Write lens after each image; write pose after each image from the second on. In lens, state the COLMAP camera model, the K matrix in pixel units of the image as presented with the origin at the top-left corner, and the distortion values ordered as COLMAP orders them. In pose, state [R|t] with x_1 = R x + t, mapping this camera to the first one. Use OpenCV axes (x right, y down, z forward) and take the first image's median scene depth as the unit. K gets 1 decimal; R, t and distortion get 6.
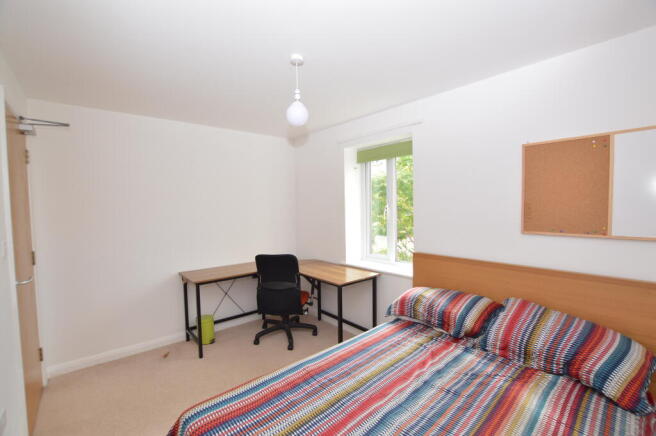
lens RADIAL K [[290.5, 0, 328.0], [0, 290.5, 218.0], [0, 0, 1]] dist [-0.031624, 0.000067]
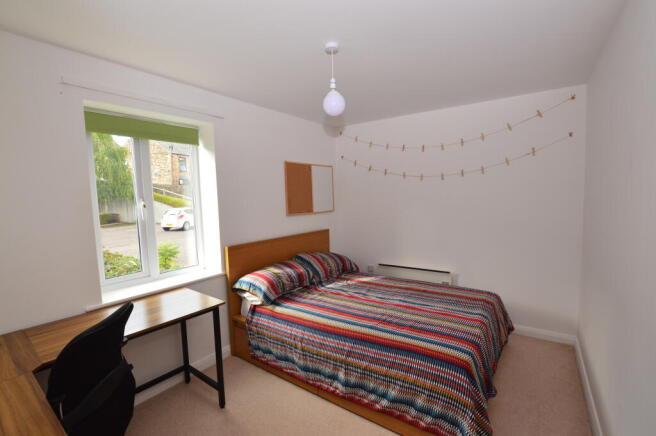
lens RADIAL K [[290.5, 0, 328.0], [0, 290.5, 218.0], [0, 0, 1]] dist [-0.031624, 0.000067]
pose [[-0.234145, -0.068042, 0.969818, -0.981807], [0.060296, 0.994611, 0.084339, -0.060675], [-0.970330, 0.078224, -0.228780, 1.150234]]
